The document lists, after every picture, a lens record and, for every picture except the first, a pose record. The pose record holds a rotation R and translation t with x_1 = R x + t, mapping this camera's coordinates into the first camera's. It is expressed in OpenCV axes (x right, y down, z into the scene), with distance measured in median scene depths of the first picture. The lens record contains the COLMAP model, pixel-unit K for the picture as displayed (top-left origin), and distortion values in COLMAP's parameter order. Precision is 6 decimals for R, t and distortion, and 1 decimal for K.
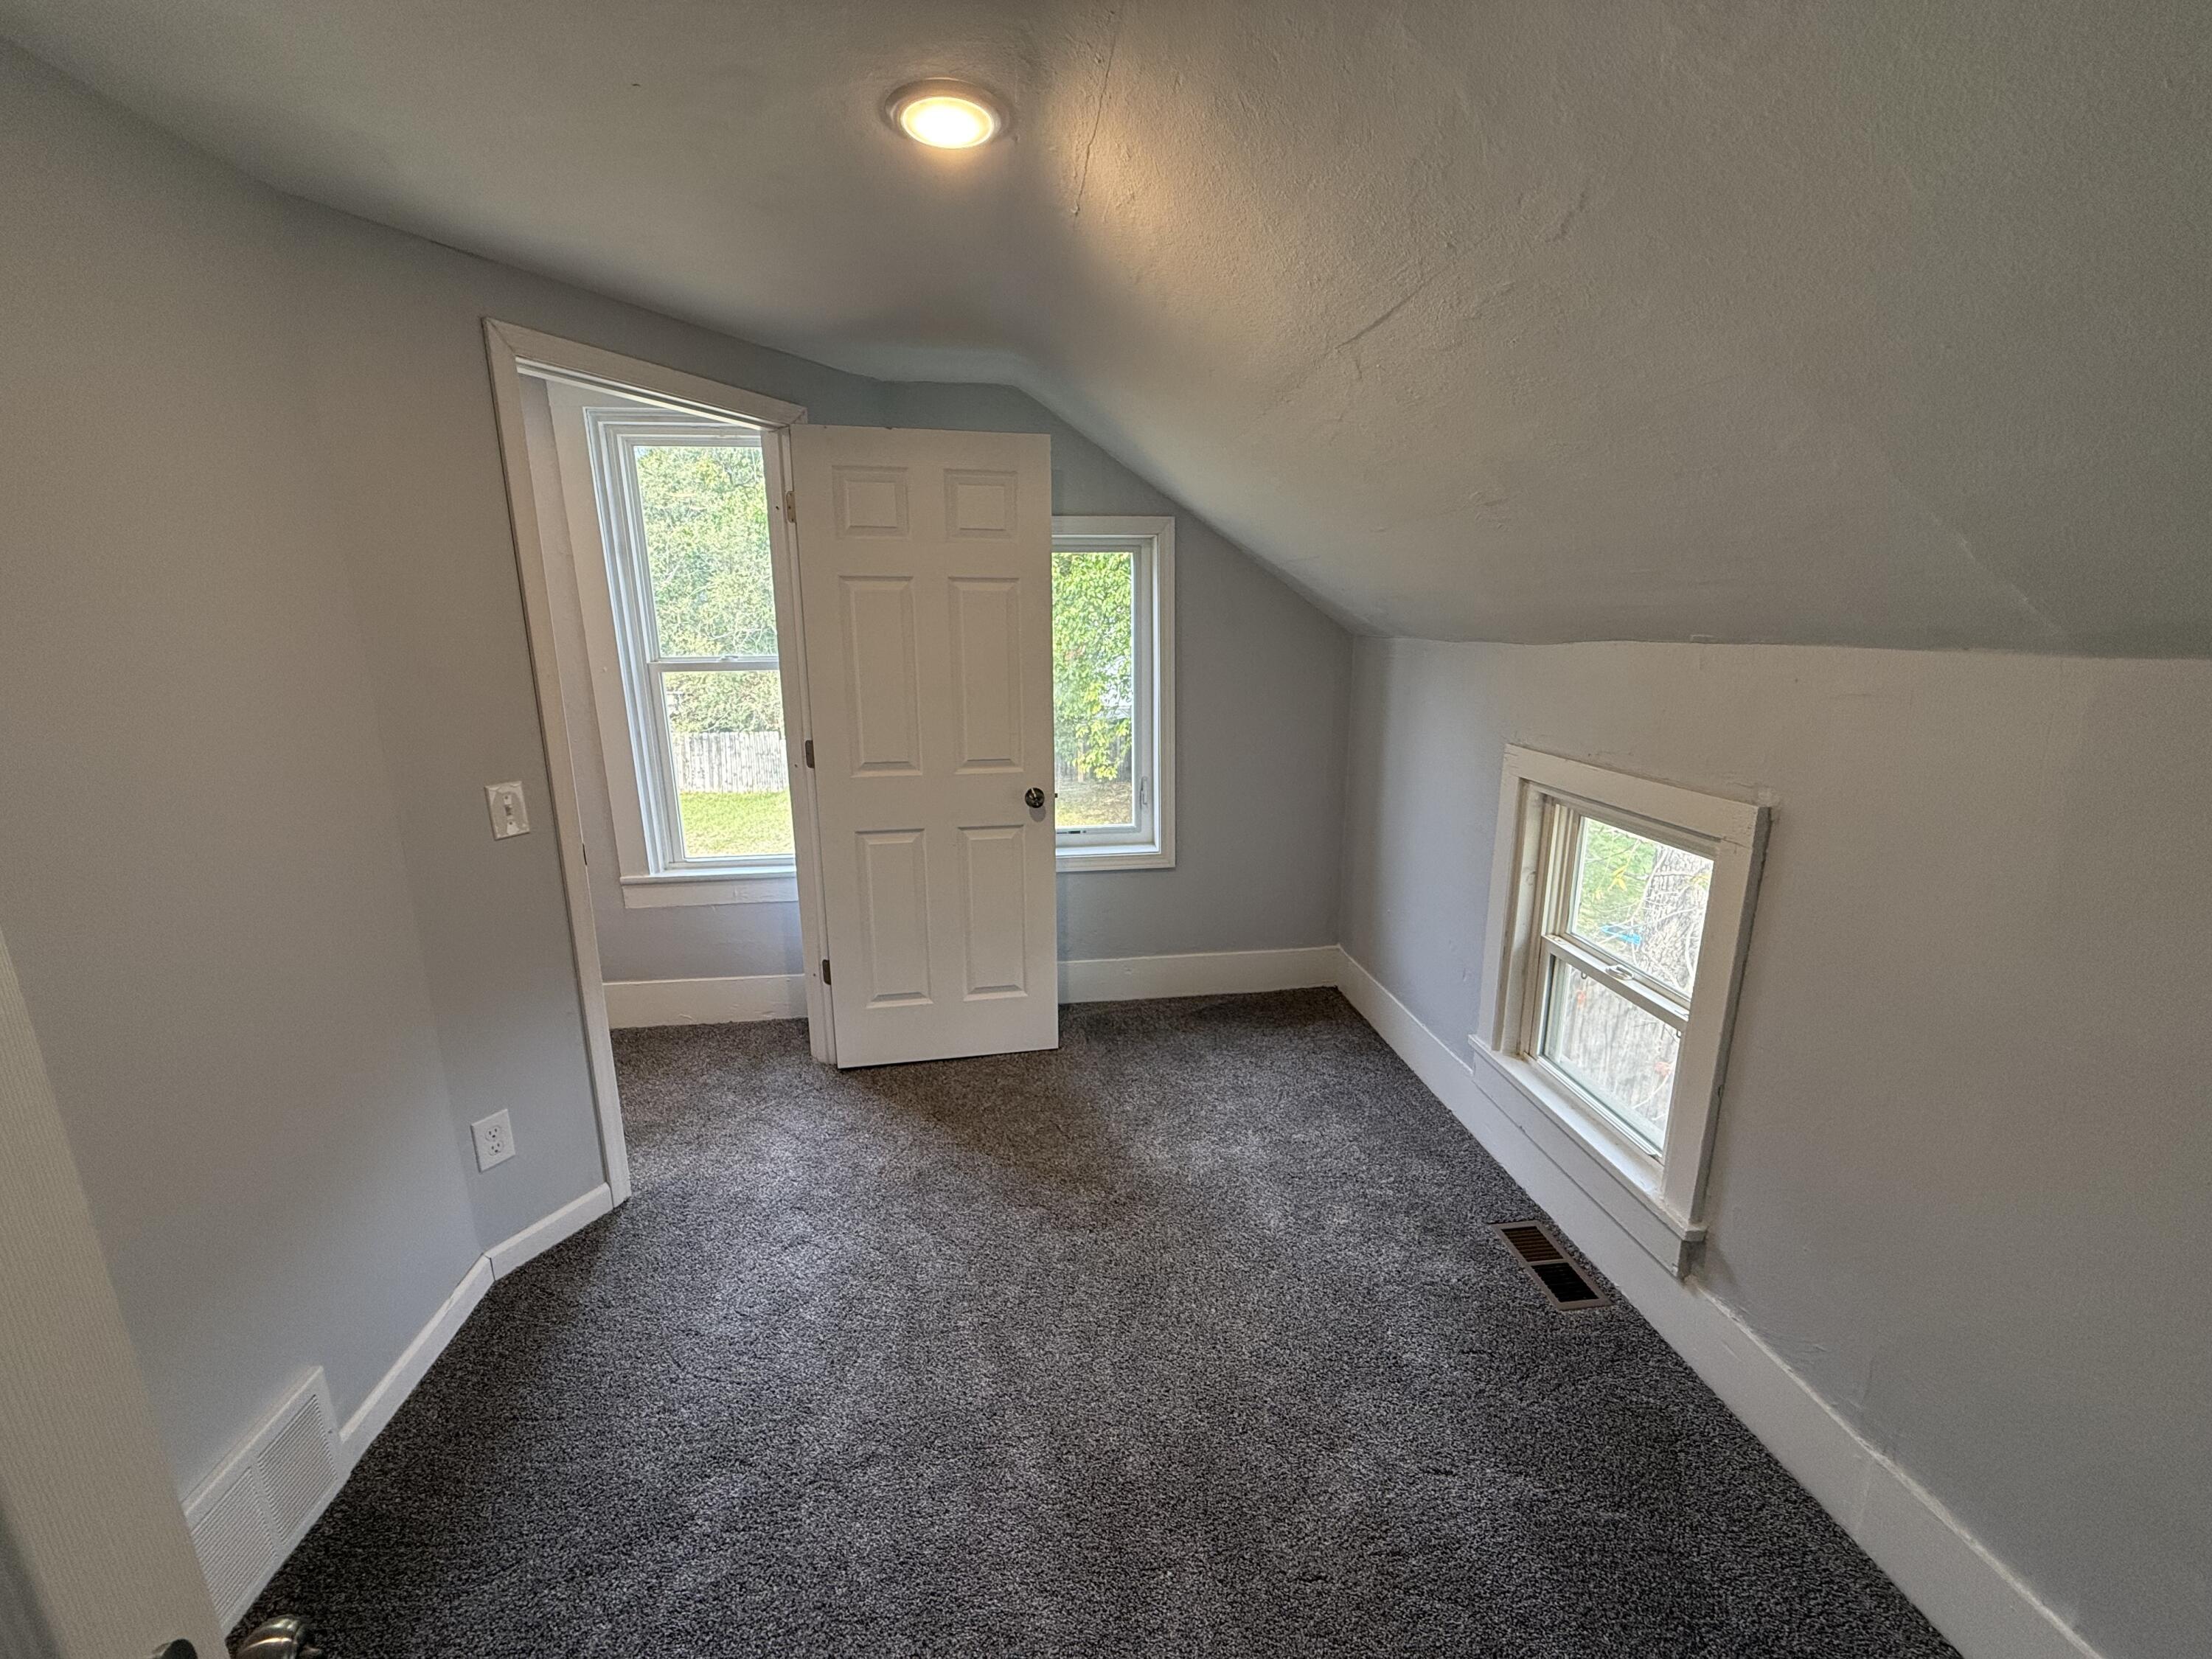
lens RADIAL K [[877.5, 0, 1108.2], [0, 877.5, 828.3], [0, 0, 1]] dist [0.001880, 0.000414]
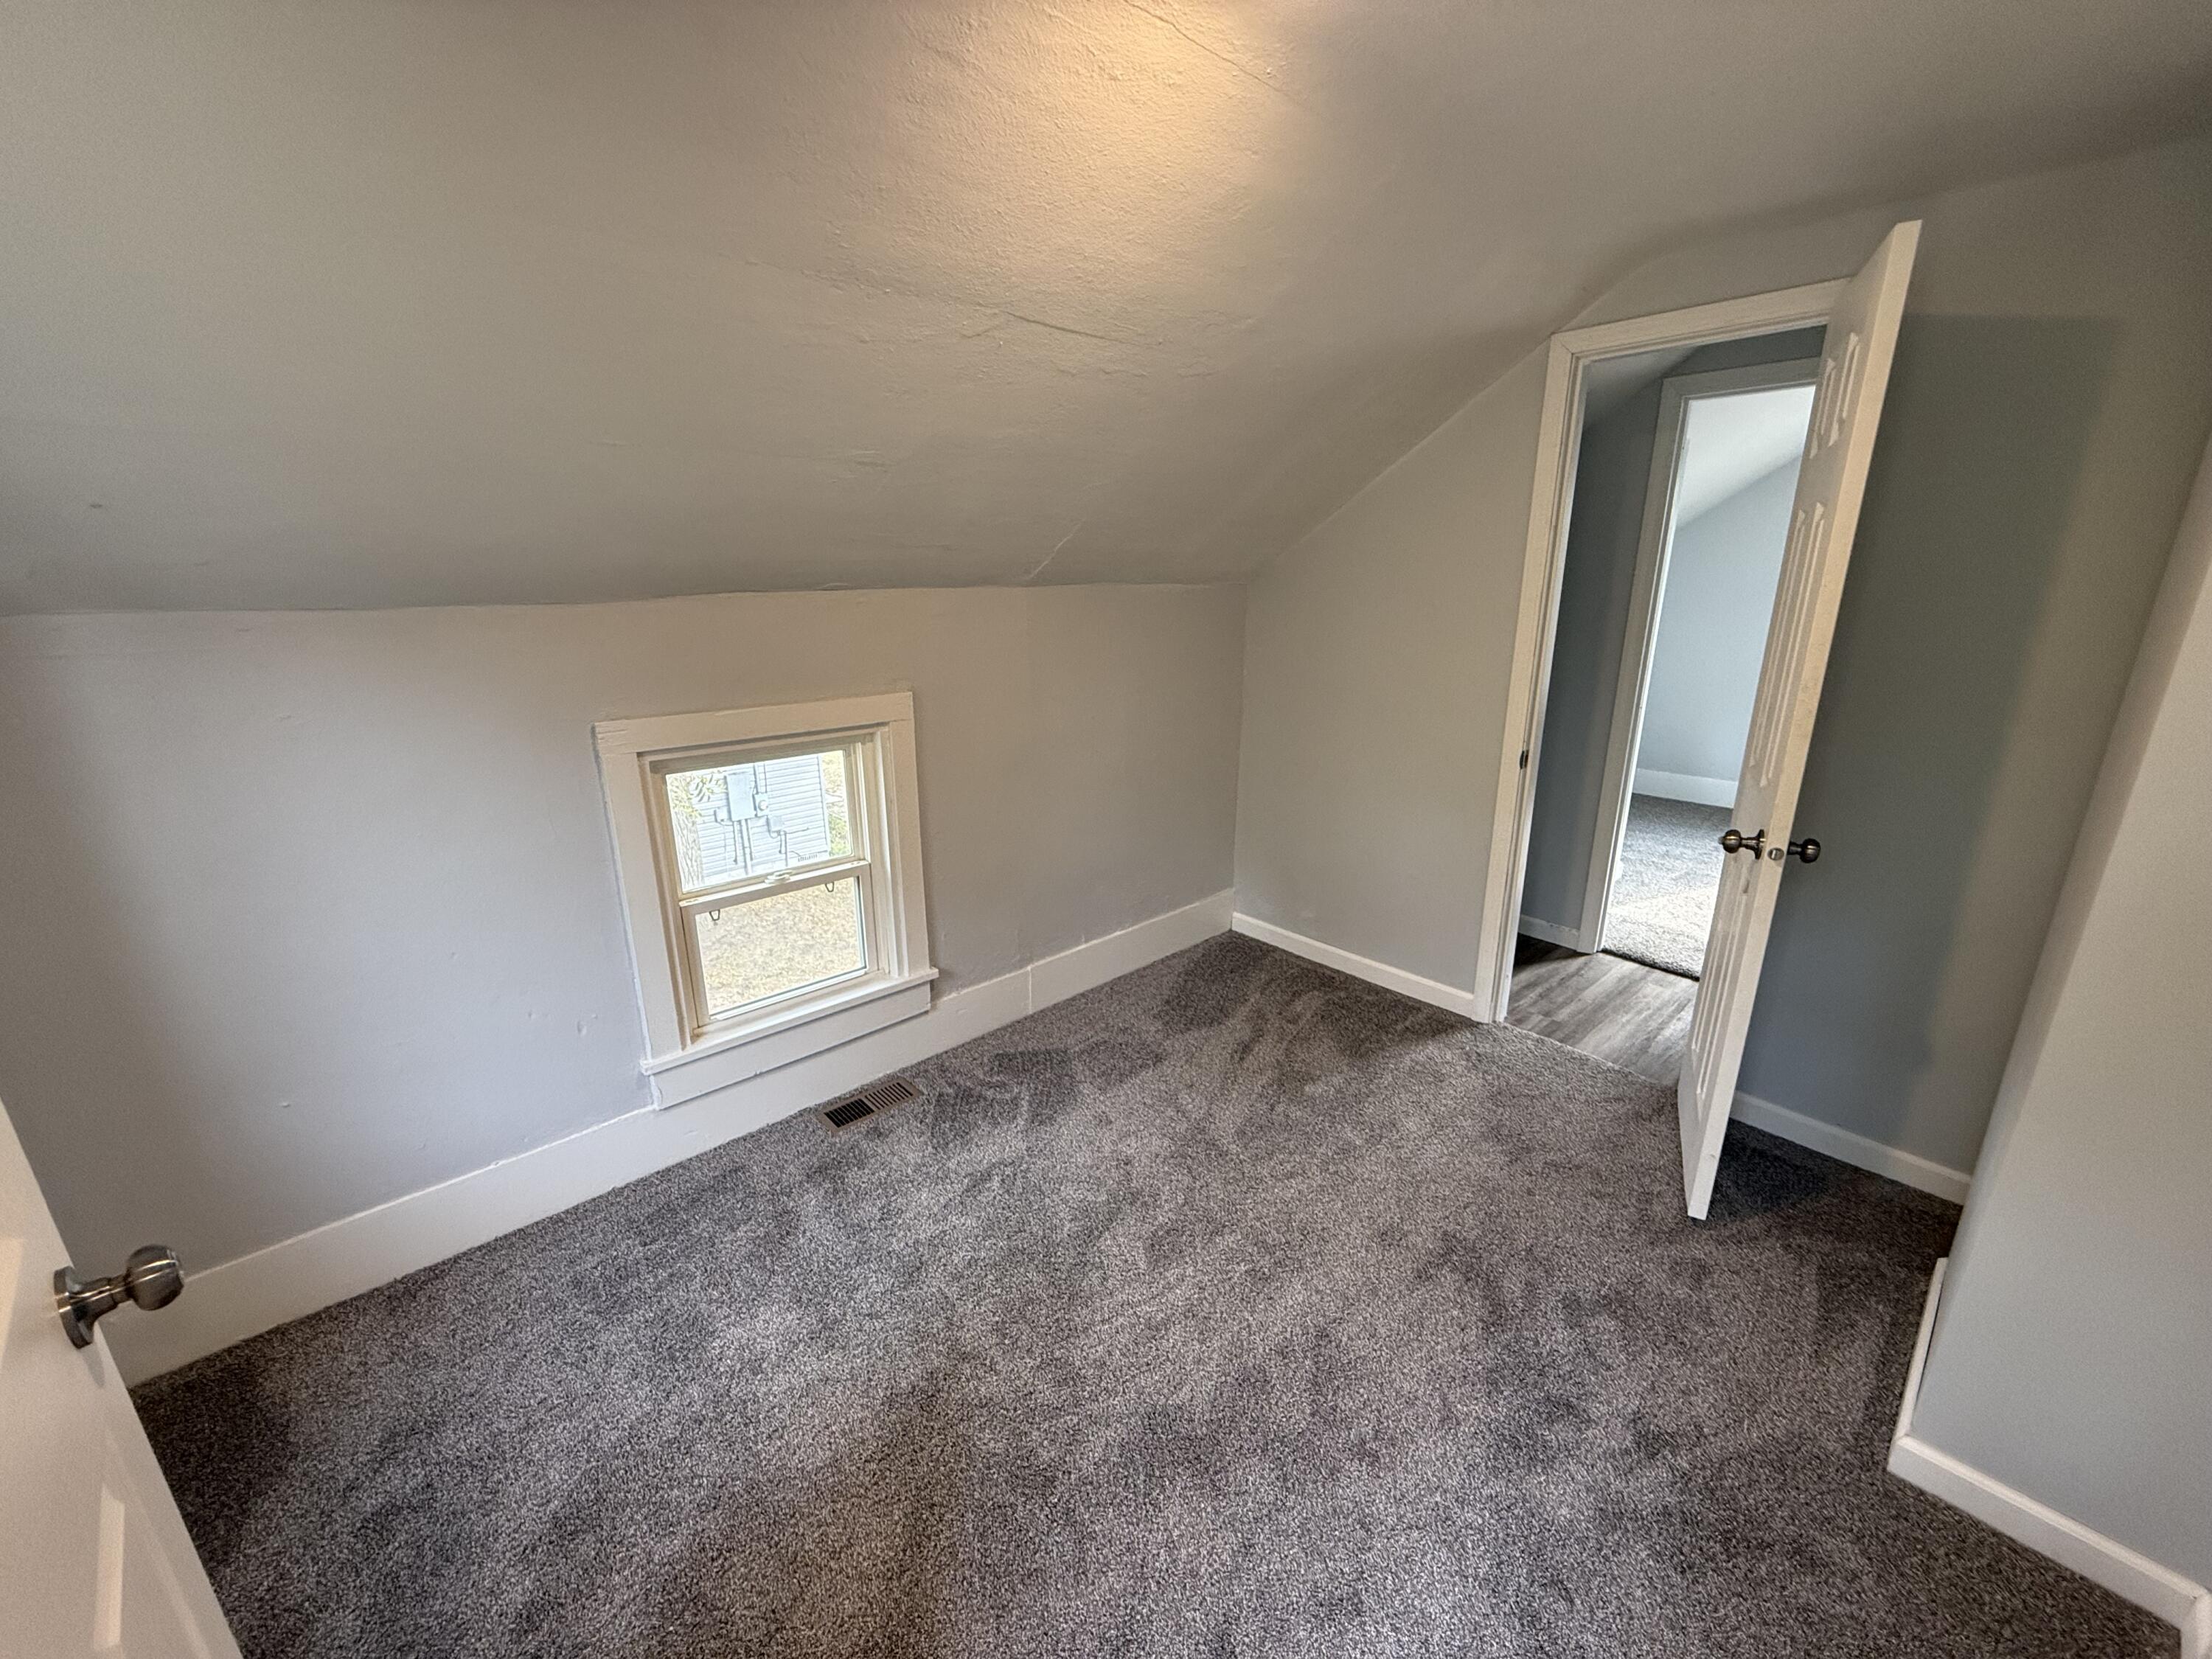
lens RADIAL K [[877.5, 0, 1114.8], [0, 877.5, 824.5], [0, 0, 1]] dist [0.001880, 0.000414]
pose [[-0.587101, -0.215103, 0.780412, -0.581057], [0.194279, 0.898435, 0.393789, -0.276381], [-0.785855, 0.382812, -0.485682, 1.210795]]
